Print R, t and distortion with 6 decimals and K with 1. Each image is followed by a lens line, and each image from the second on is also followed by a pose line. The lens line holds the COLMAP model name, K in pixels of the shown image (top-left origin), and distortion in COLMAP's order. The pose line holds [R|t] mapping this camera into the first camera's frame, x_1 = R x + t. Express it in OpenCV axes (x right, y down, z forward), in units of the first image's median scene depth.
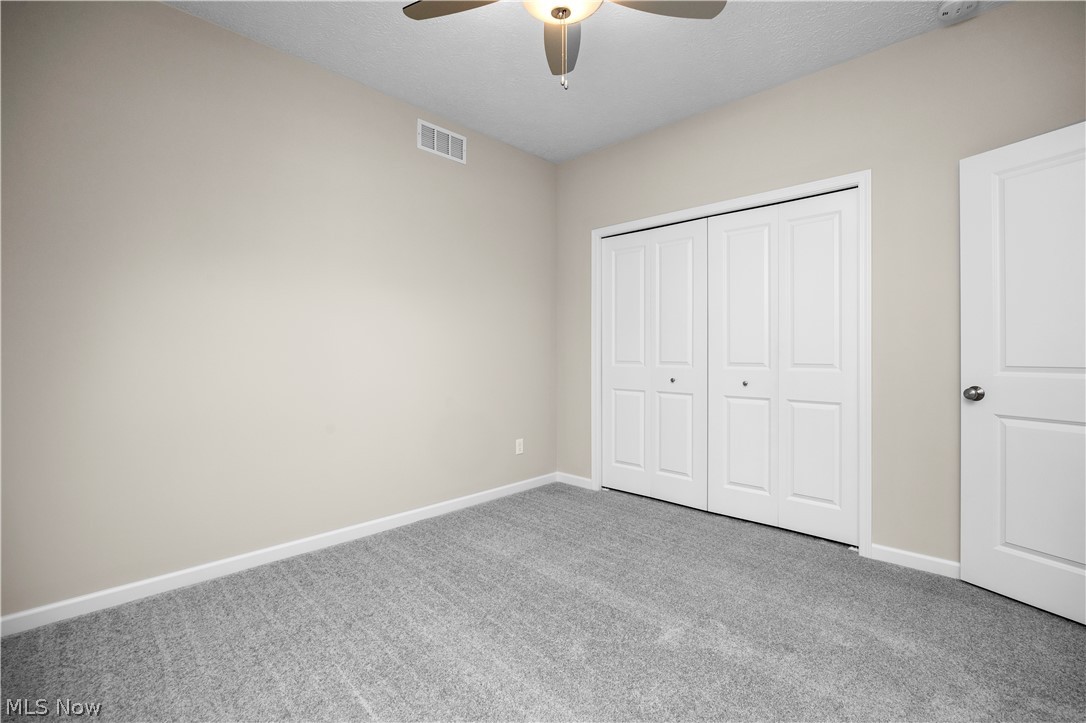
lens RADIAL K [[486.0, 0, 548.3], [0, 486.0, 349.1], [0, 0, 1]] dist [-0.001210, -0.000140]
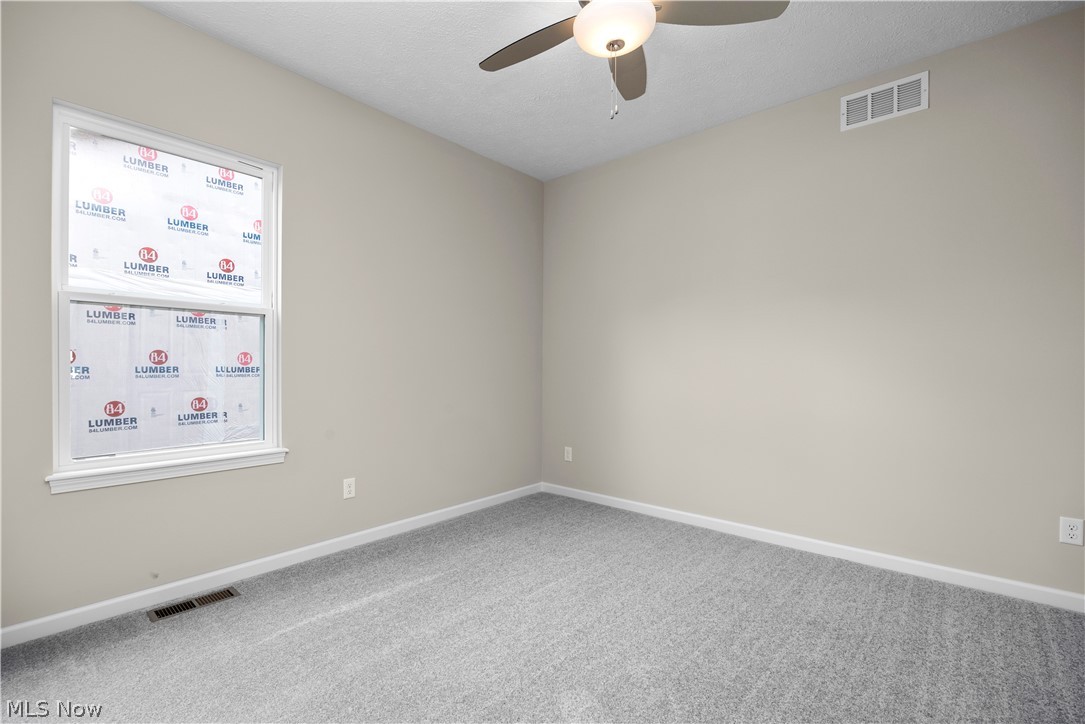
lens RADIAL K [[490.0, 0, 544.1], [0, 490.0, 364.5], [0, 0, 1]] dist [-0.001922, -0.000057]
pose [[0.052337, -0.000703, -0.998629, 0.622501], [0.003067, 0.999995, -0.000543, 0.003121], [0.998625, -0.003034, 0.052339, 0.450593]]
